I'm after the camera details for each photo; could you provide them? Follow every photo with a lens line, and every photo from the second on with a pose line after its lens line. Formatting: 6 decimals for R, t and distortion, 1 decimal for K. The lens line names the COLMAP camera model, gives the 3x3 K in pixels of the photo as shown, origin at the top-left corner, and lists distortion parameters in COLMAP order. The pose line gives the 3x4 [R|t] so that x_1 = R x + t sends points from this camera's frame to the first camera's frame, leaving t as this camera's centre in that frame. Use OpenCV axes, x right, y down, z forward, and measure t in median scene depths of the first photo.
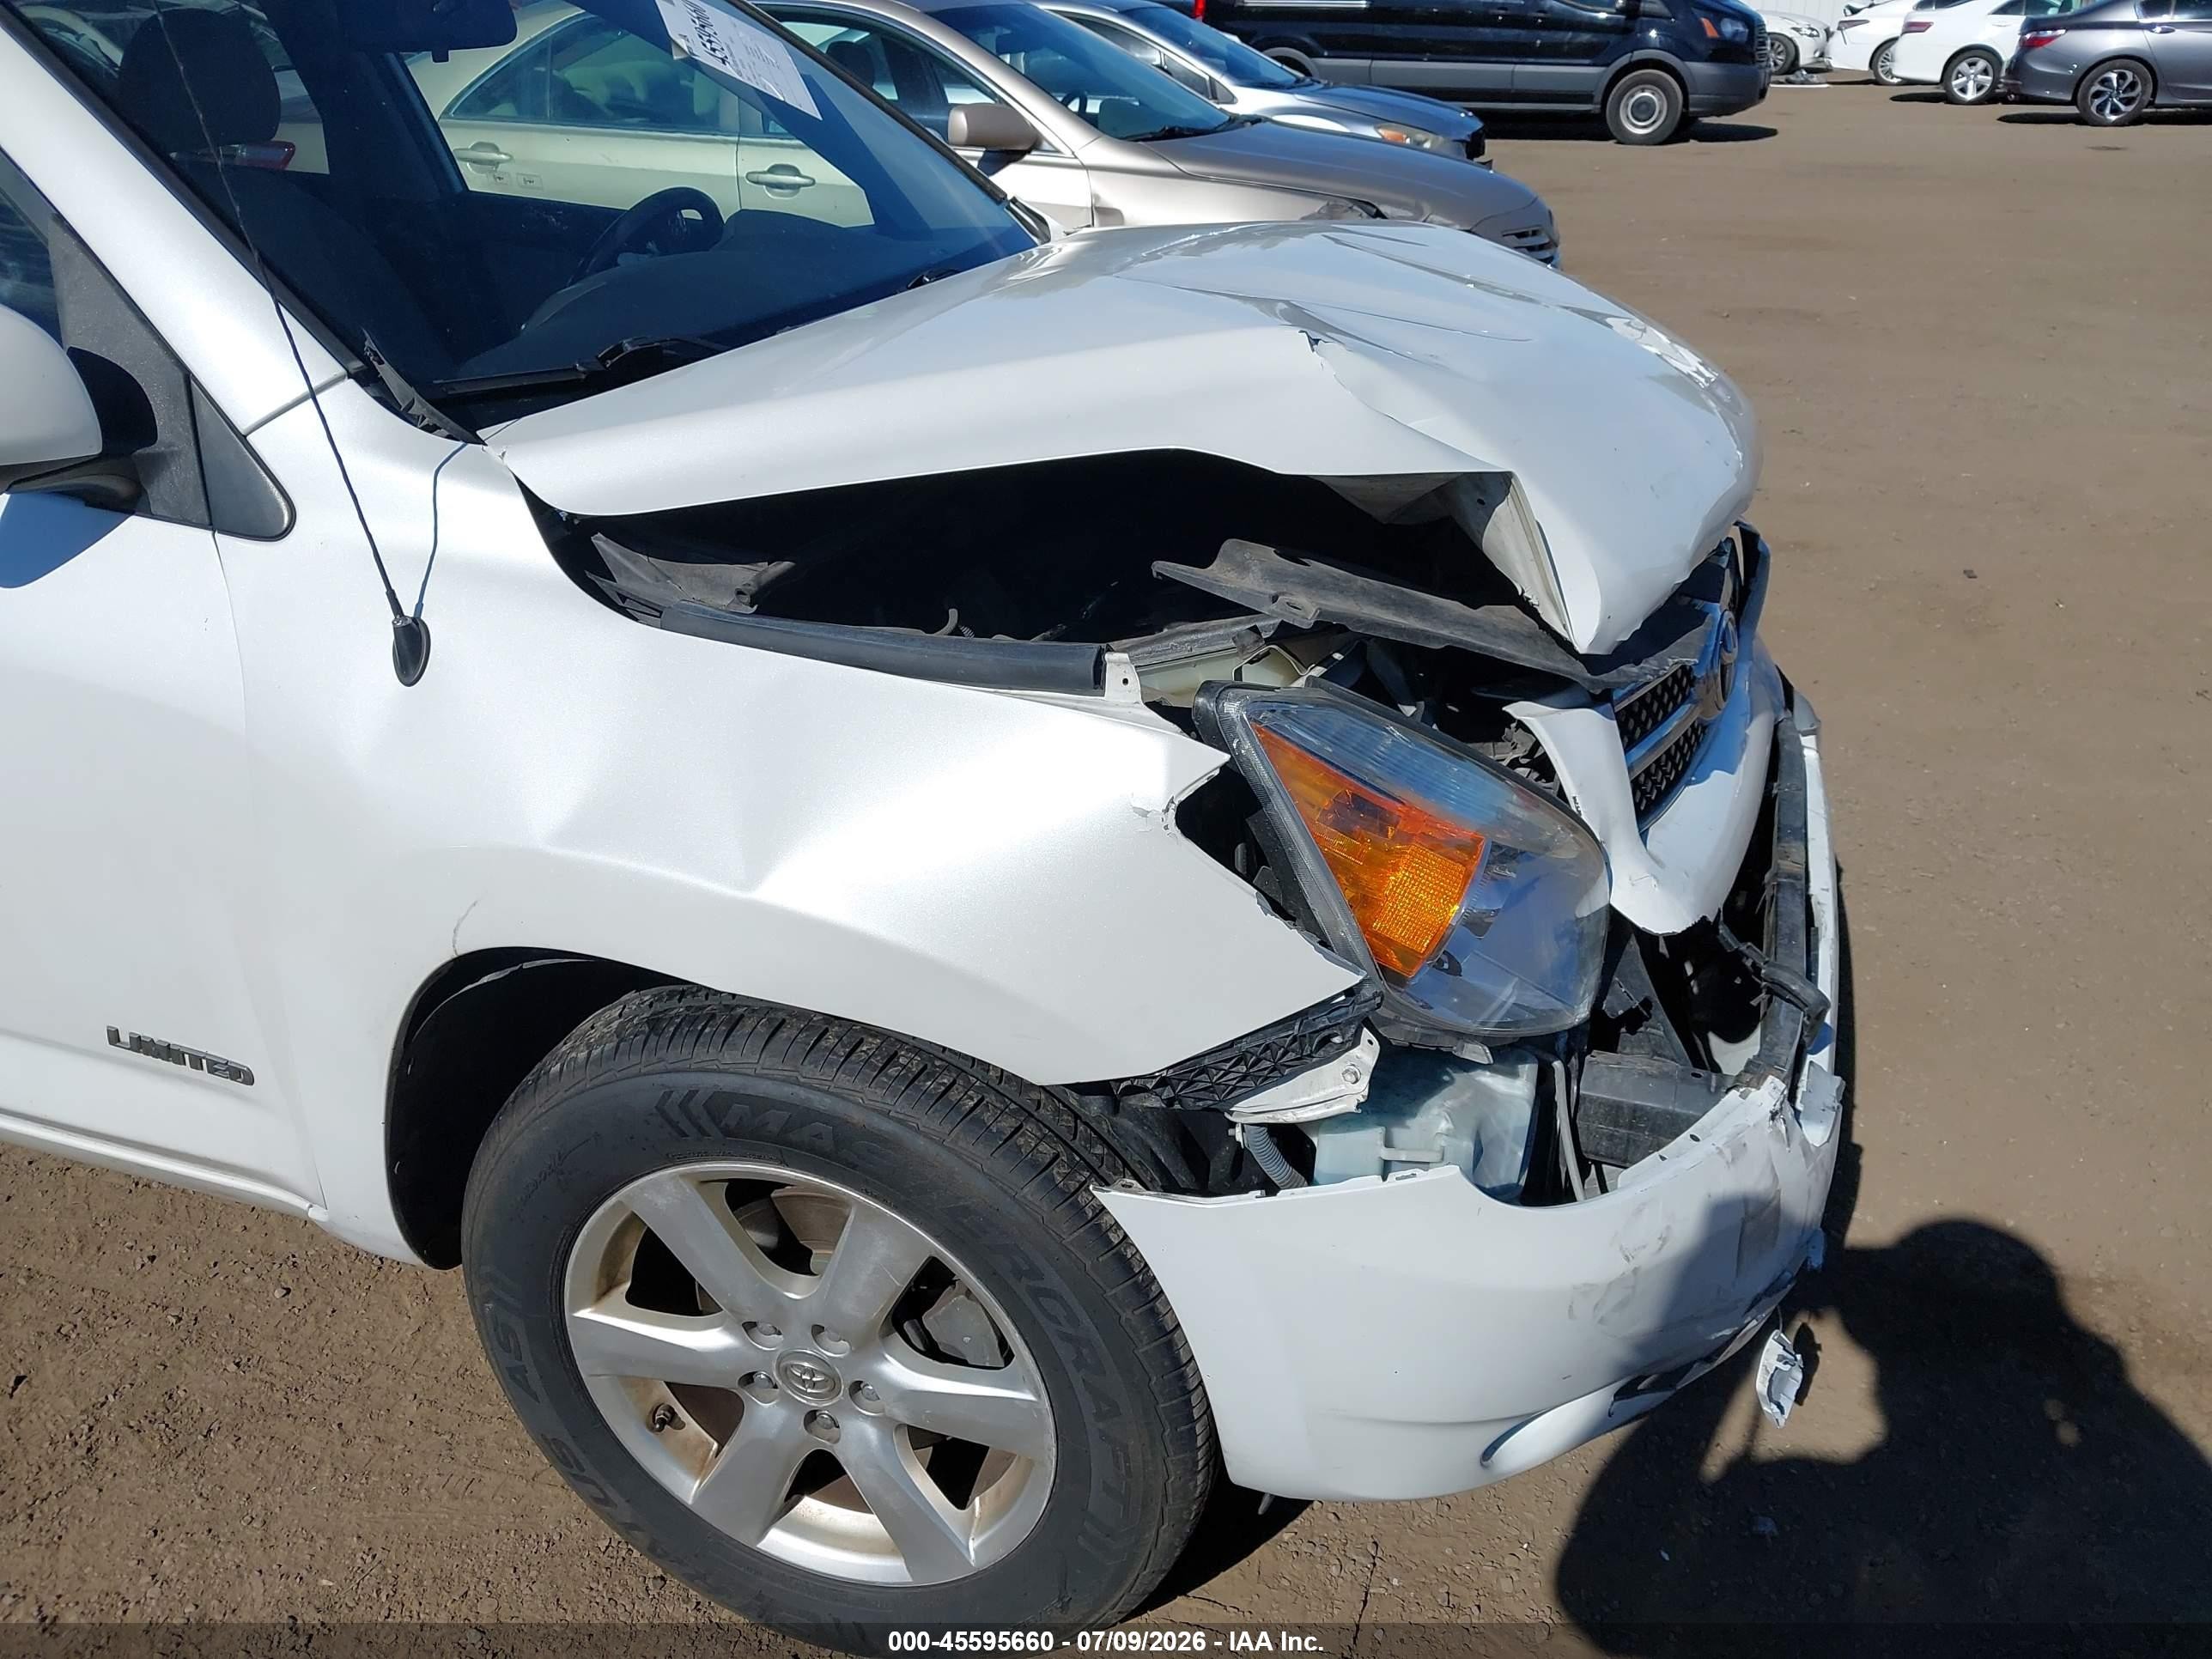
lens RADIAL K [[1715.7, 0, 1136.5], [0, 1715.7, 844.5], [0, 0, 1]] dist [0.036960, -0.056082]
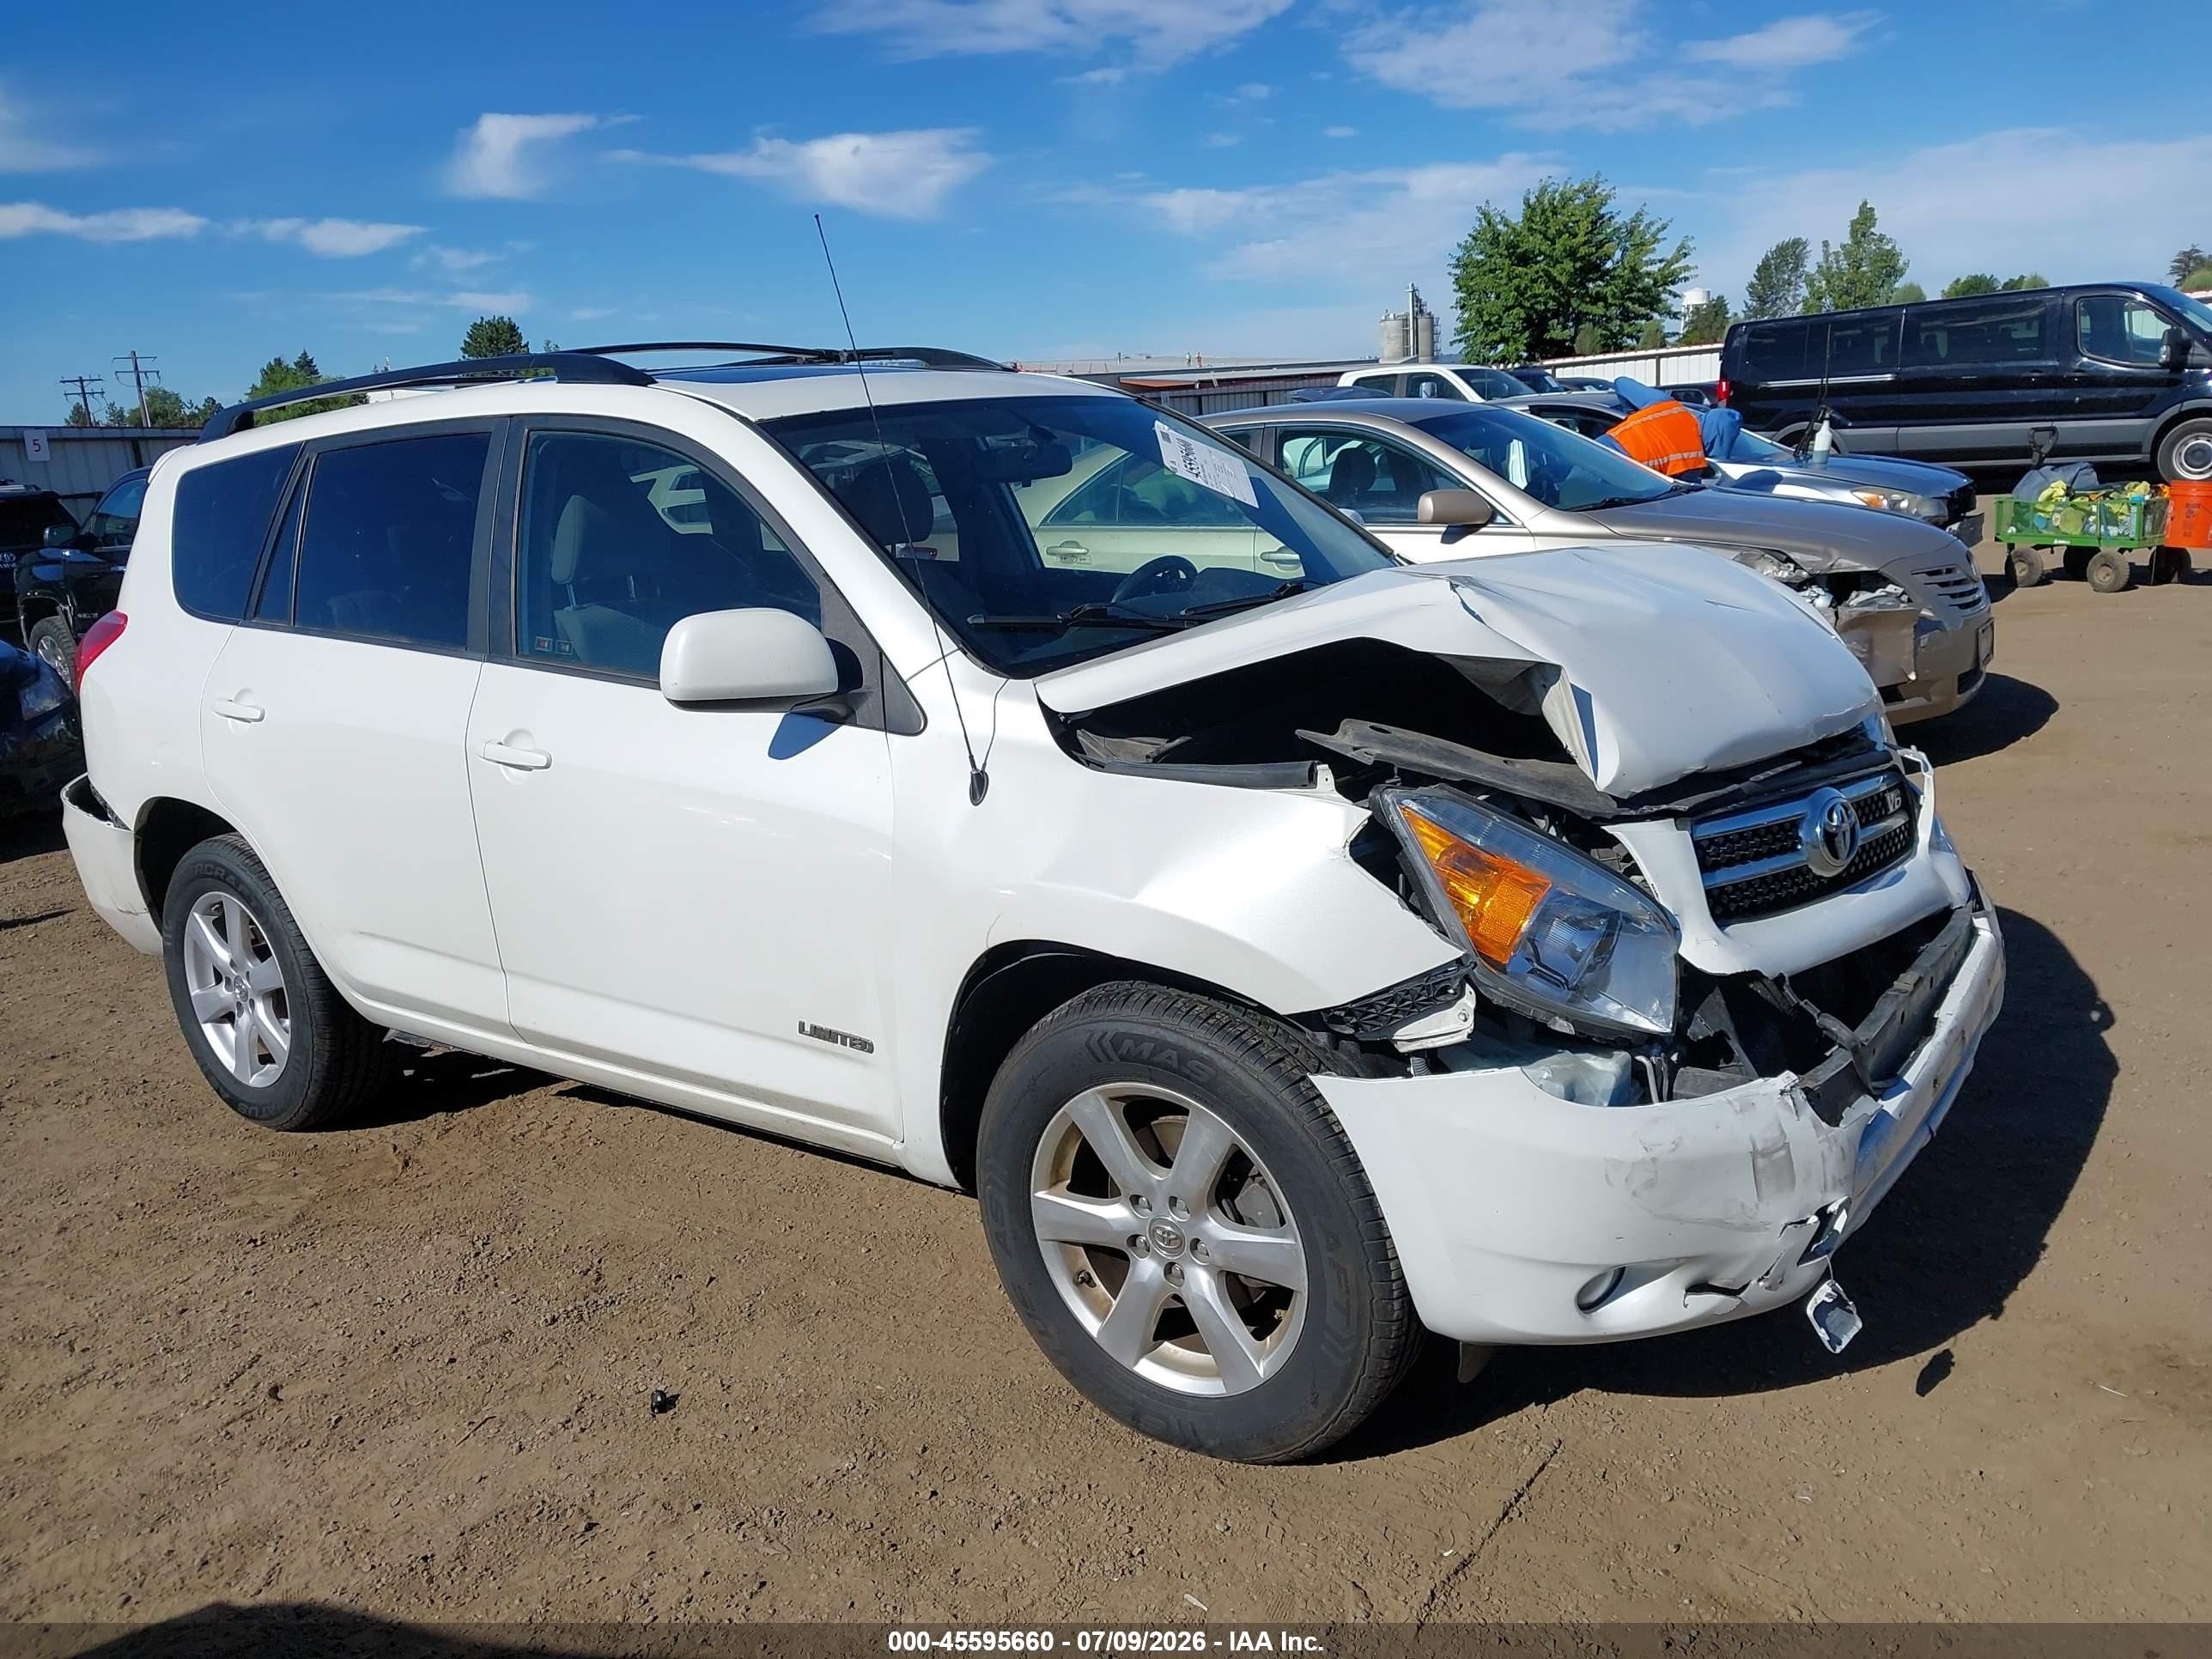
lens RADIAL K [[1715.7, 0, 1136.5], [0, 1715.7, 844.5], [0, 0, 1]] dist [0.036960, -0.056082]
pose [[0.952003, 0.006872, -0.306012, 0.290097], [-0.069212, 0.978688, -0.193340, 0.275427], [0.298161, 0.205240, 0.932189, -0.622821]]
